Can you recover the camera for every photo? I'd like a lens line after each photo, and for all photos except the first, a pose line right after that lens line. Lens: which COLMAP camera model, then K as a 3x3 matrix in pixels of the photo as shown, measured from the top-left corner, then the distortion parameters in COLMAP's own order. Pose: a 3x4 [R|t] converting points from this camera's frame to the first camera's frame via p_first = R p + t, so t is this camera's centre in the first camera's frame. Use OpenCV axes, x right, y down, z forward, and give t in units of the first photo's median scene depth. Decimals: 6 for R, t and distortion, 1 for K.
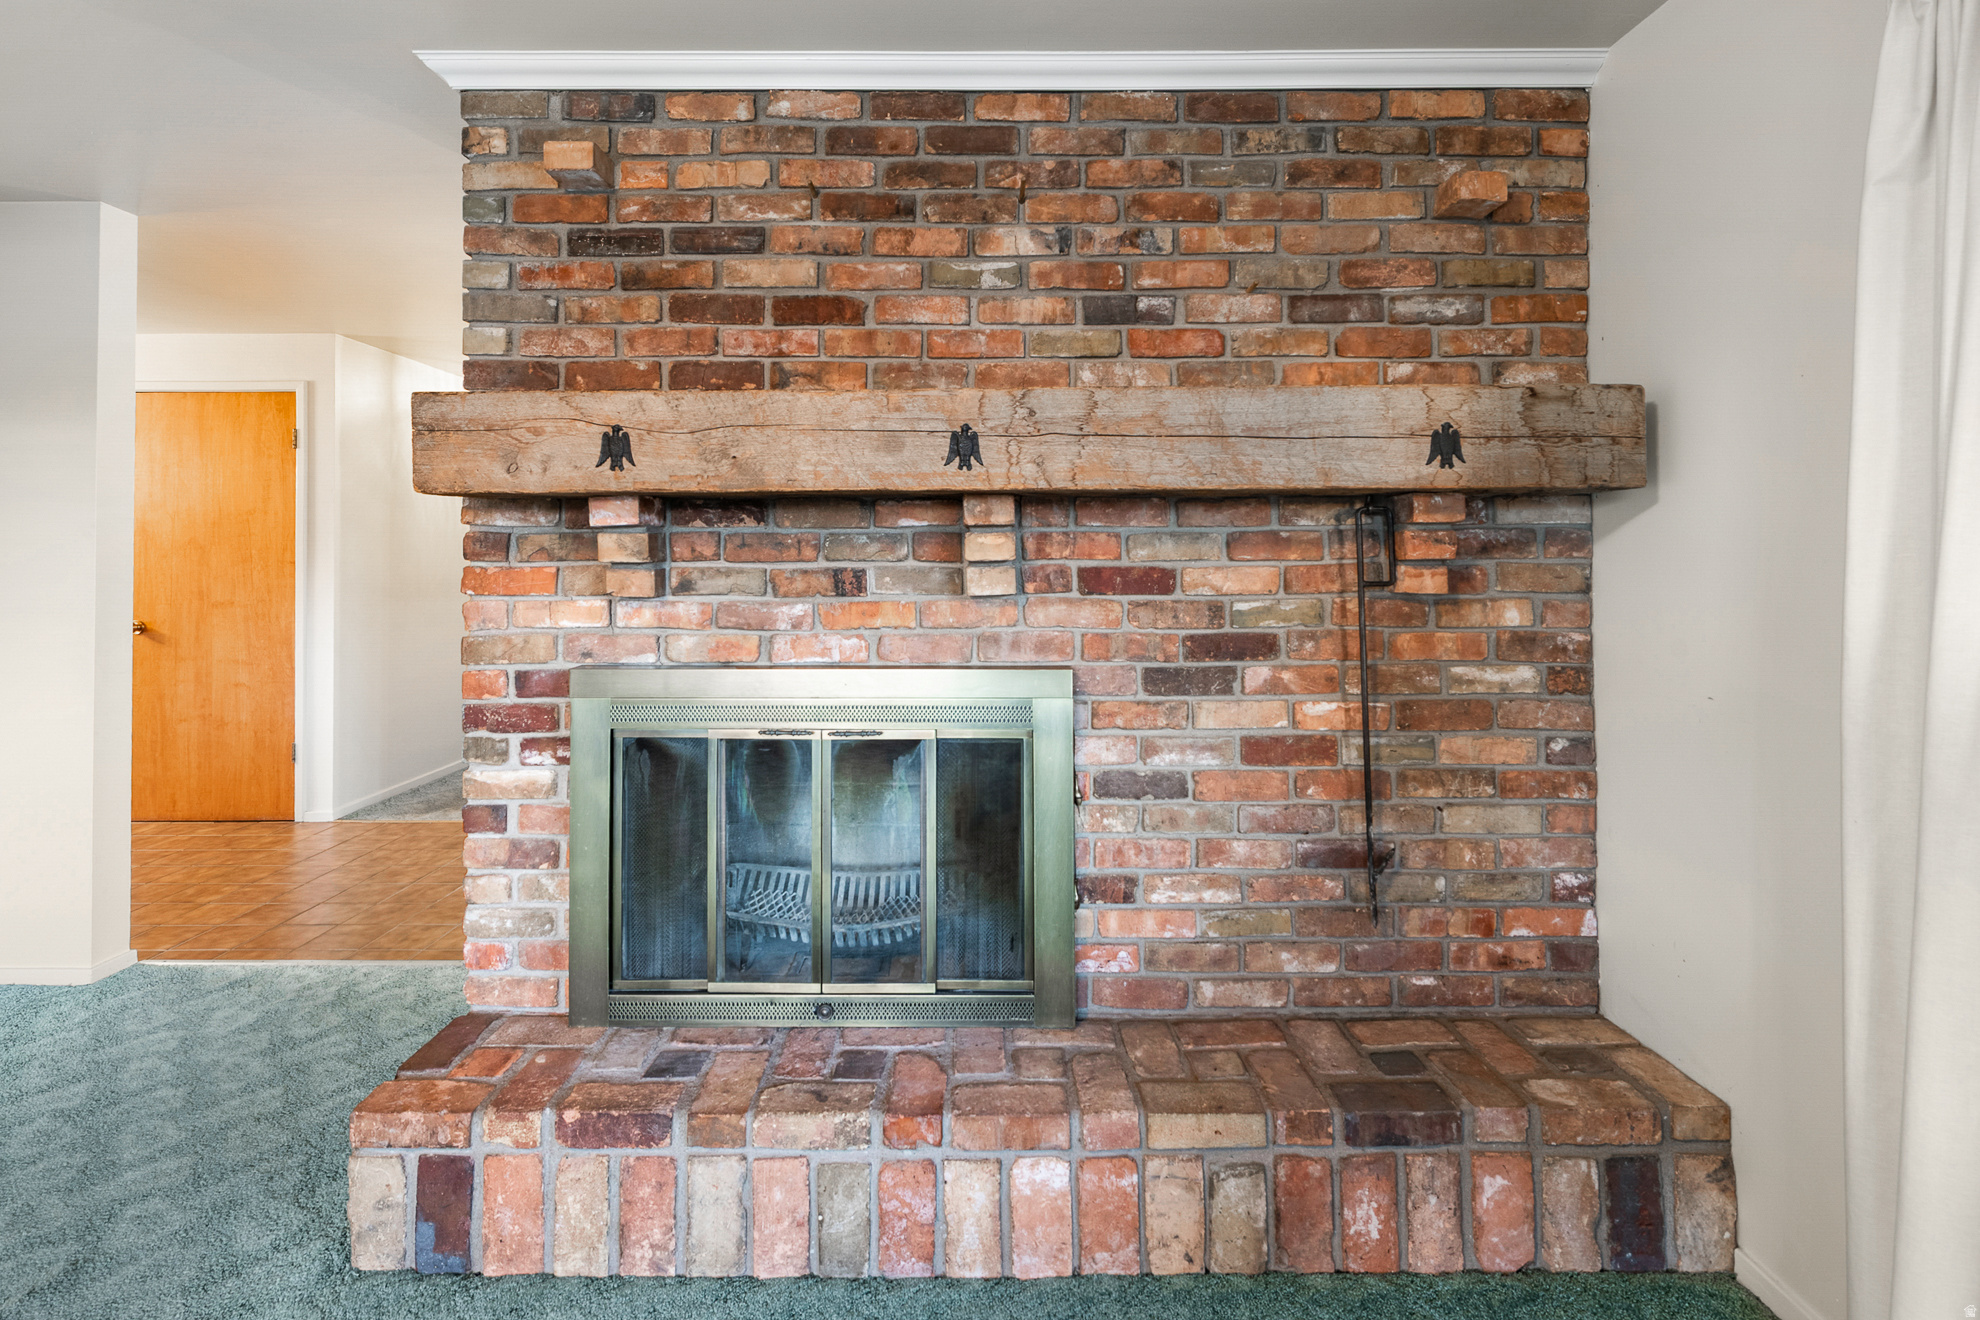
lens RADIAL K [[876.0, 0, 1042.2], [0, 876.0, 546.8], [0, 0, 1]] dist [0.004424, -0.000885]
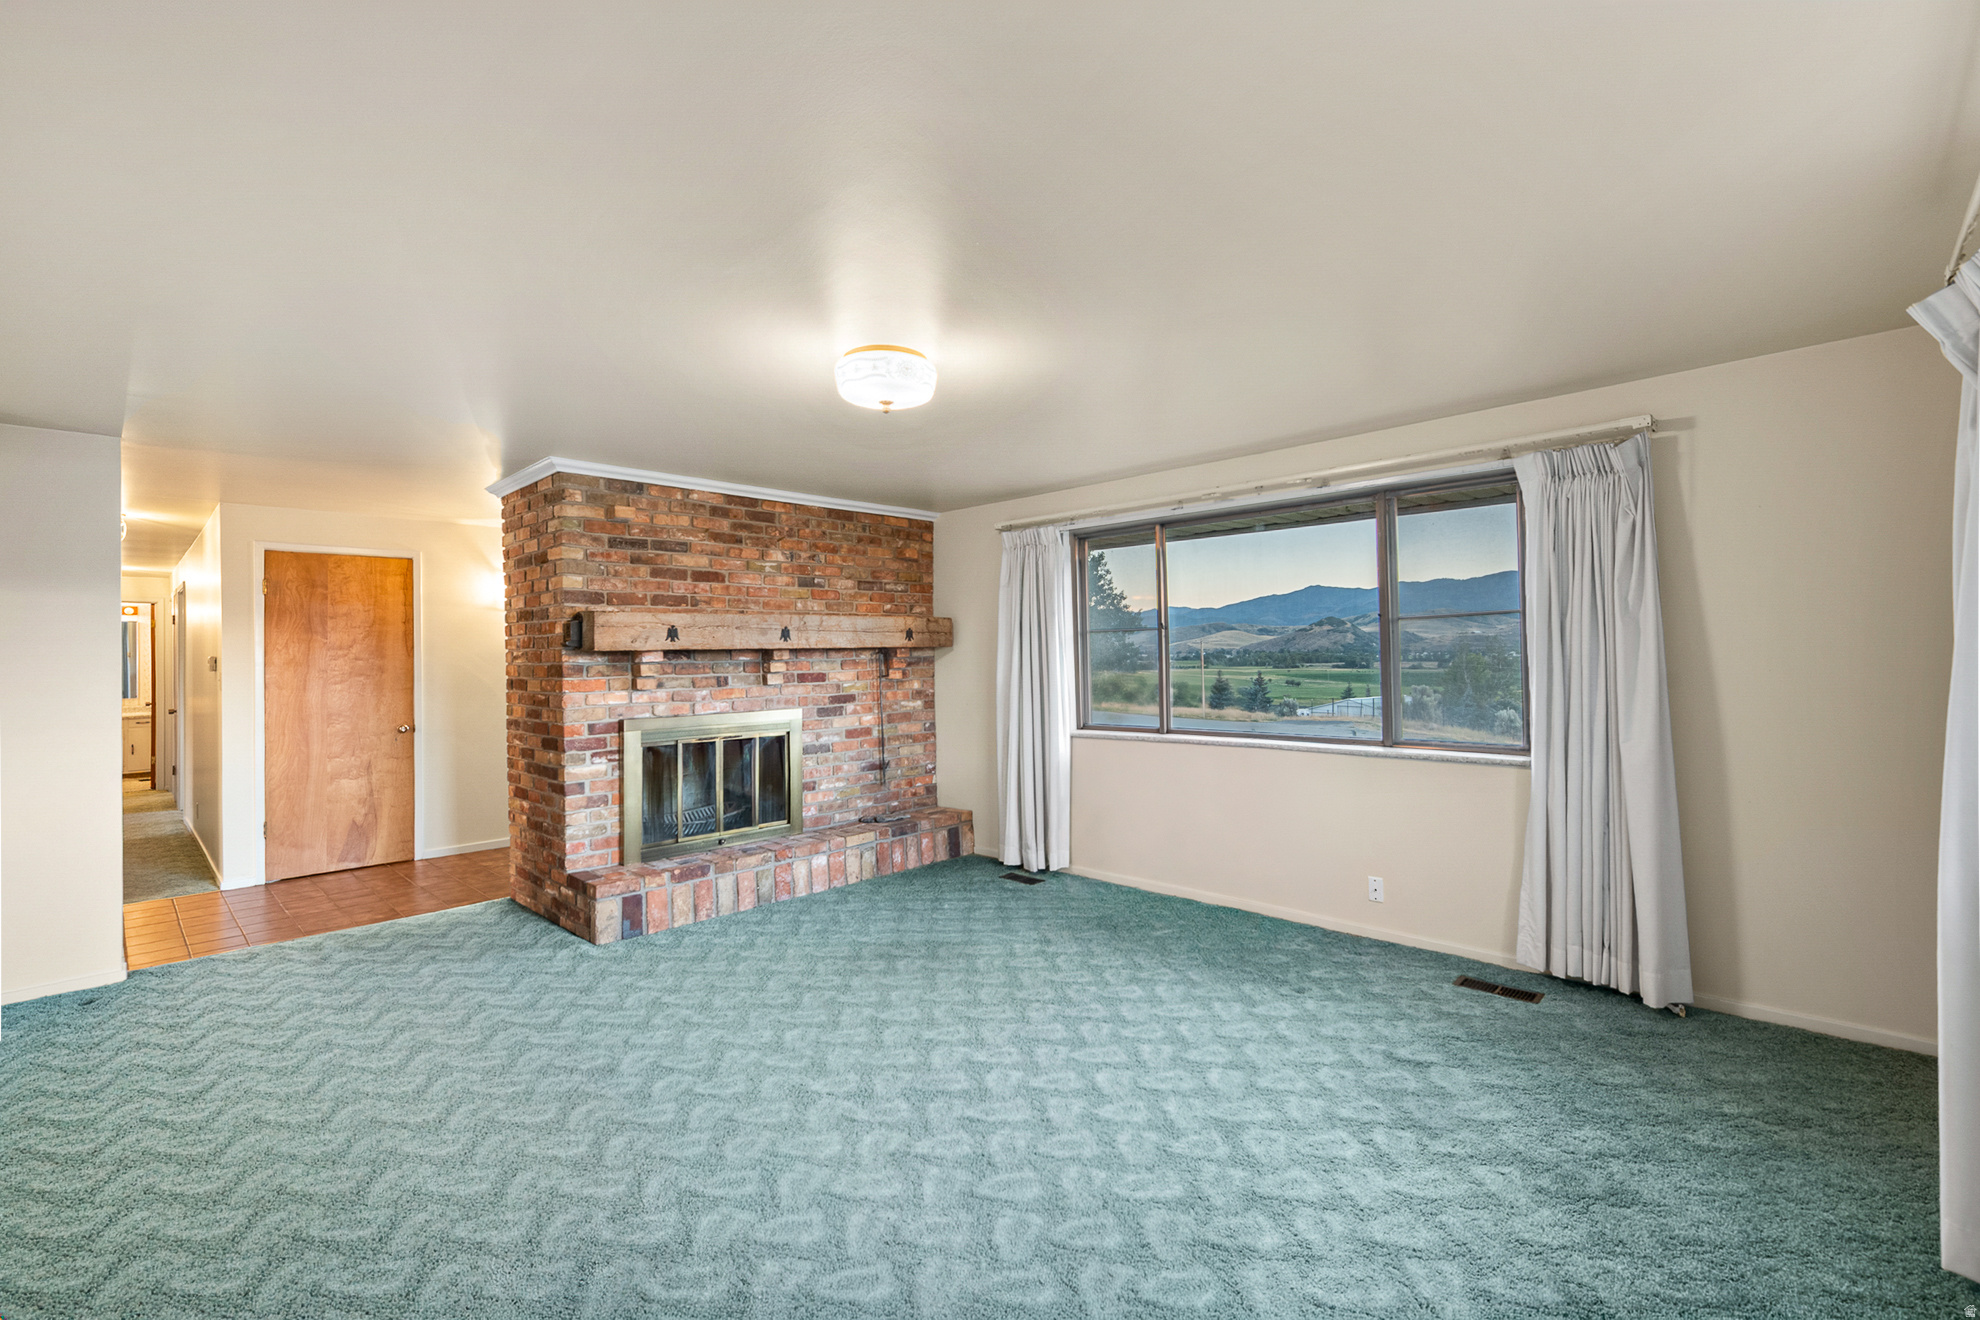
lens RADIAL K [[889.9, 0, 988.7], [0, 889.9, 649.0], [0, 0, 1]] dist [-0.000260, -0.000007]
pose [[0.705587, -0.006552, 0.708593, -1.551218], [0.006721, 0.999974, 0.002553, -0.058241], [-0.708591, 0.002961, 0.705613, -1.451823]]
